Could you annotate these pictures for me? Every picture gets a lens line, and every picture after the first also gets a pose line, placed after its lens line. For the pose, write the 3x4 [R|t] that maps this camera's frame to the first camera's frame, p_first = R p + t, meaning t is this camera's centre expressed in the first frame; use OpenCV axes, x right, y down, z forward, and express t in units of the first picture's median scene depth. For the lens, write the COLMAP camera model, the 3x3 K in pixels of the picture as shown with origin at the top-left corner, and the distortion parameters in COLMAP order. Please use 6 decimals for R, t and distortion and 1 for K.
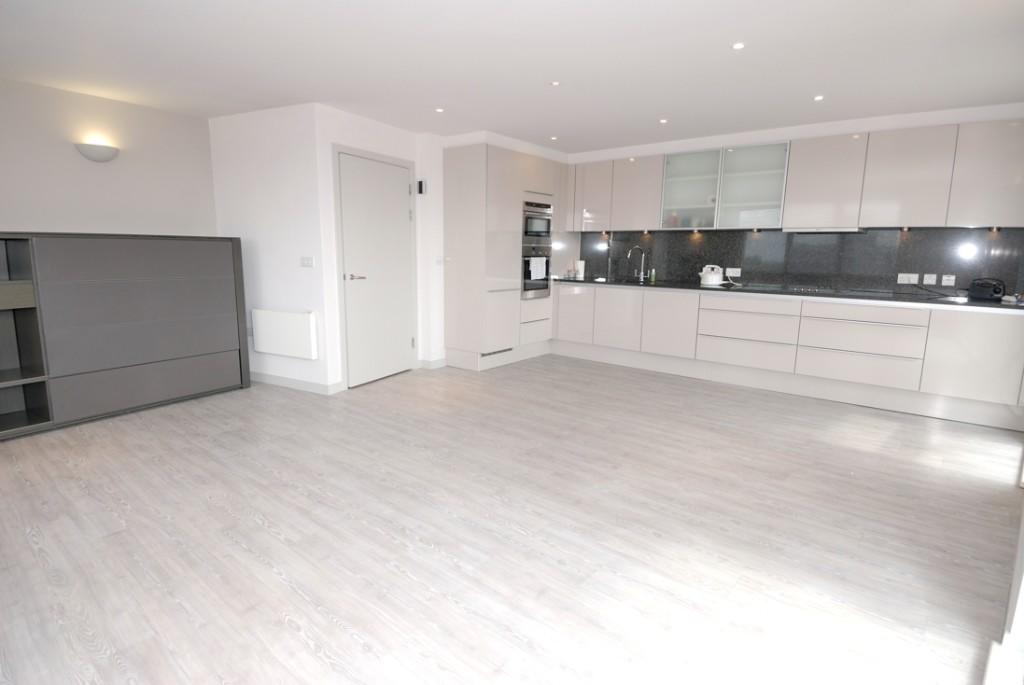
lens RADIAL K [[533.4, 0, 512.1], [0, 533.4, 341.8], [0, 0, 1]] dist [0.005351, -0.001495]
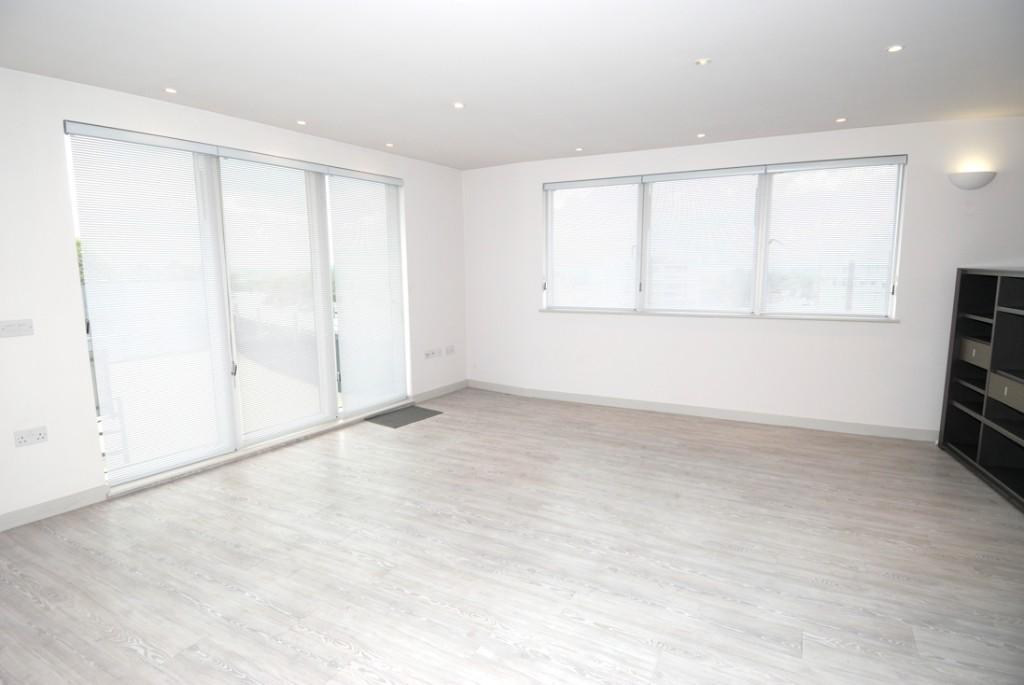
lens RADIAL K [[533.4, 0, 512.0], [0, 533.4, 343.0], [0, 0, 1]] dist [0.005351, -0.001495]
pose [[-0.979830, 0.020828, -0.198745, -0.064976], [-0.038815, 0.955776, 0.291523, -0.355959], [0.196028, 0.293357, -0.935689, 1.889791]]
